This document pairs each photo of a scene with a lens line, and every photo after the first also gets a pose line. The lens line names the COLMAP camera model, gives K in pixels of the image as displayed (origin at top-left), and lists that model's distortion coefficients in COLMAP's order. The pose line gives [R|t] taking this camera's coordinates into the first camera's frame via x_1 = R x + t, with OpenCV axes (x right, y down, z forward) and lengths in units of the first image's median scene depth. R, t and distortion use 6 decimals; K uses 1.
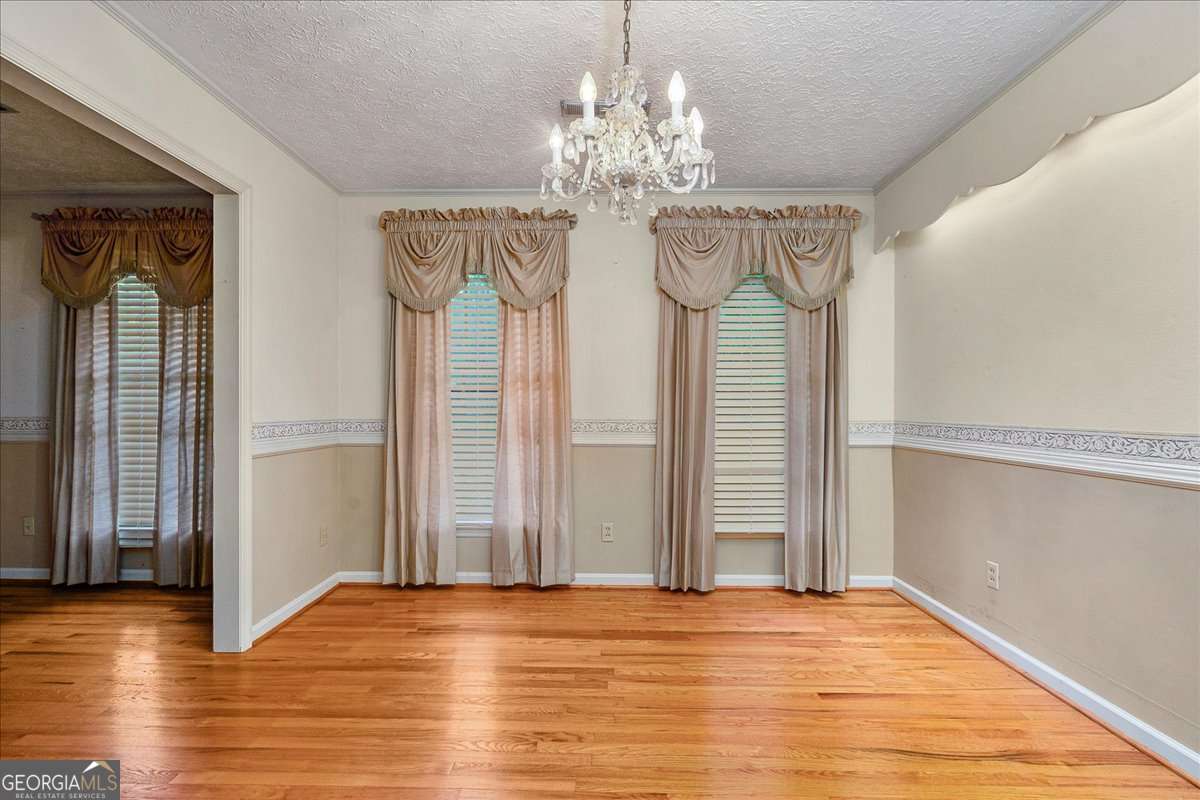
lens RADIAL K [[480.3, 0, 600.0], [0, 480.3, 400.0], [0, 0, 1]] dist [-0.000133, -0.000053]
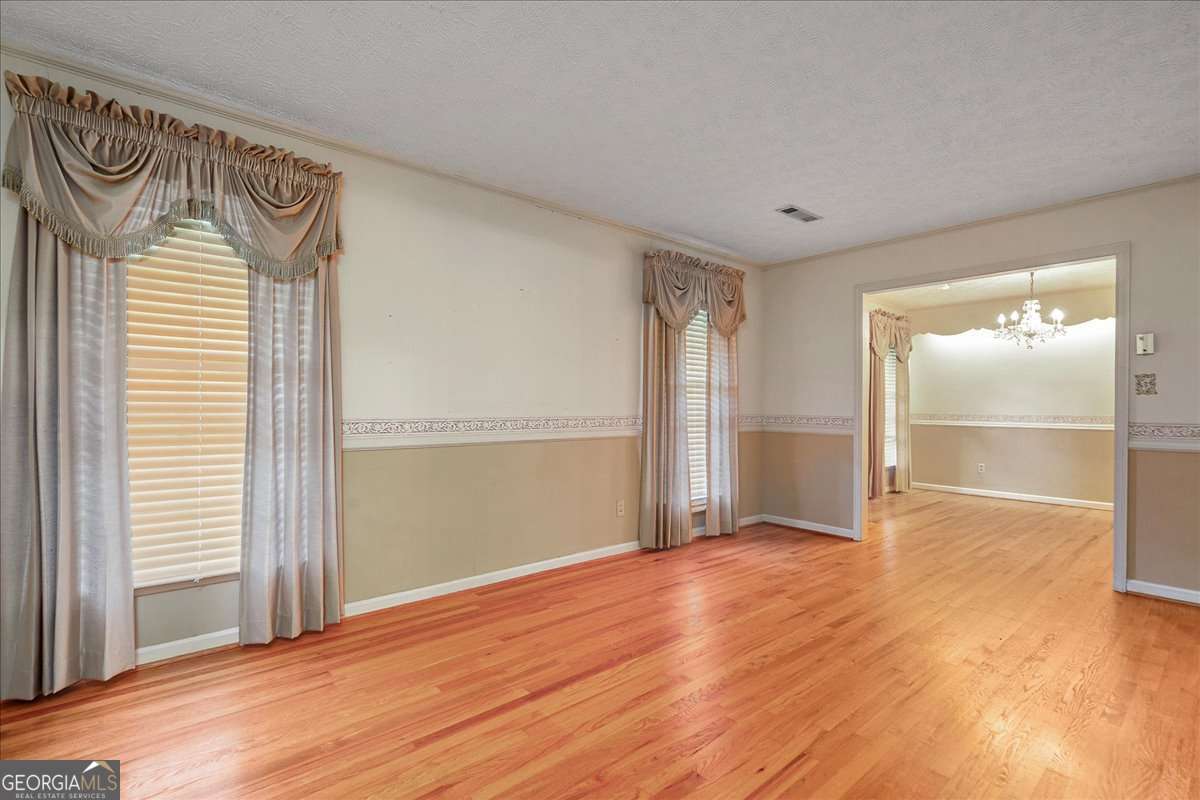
lens RADIAL K [[542.5, 0, 600.0], [0, 542.5, 400.0], [0, 0, 1]] dist [-0.000932, -0.000099]
pose [[0.753745, 0.009542, 0.657098, -0.908777], [-0.014082, 0.999900, 0.001633, -0.002448], [-0.657017, -0.010484, 0.753803, 0.011685]]
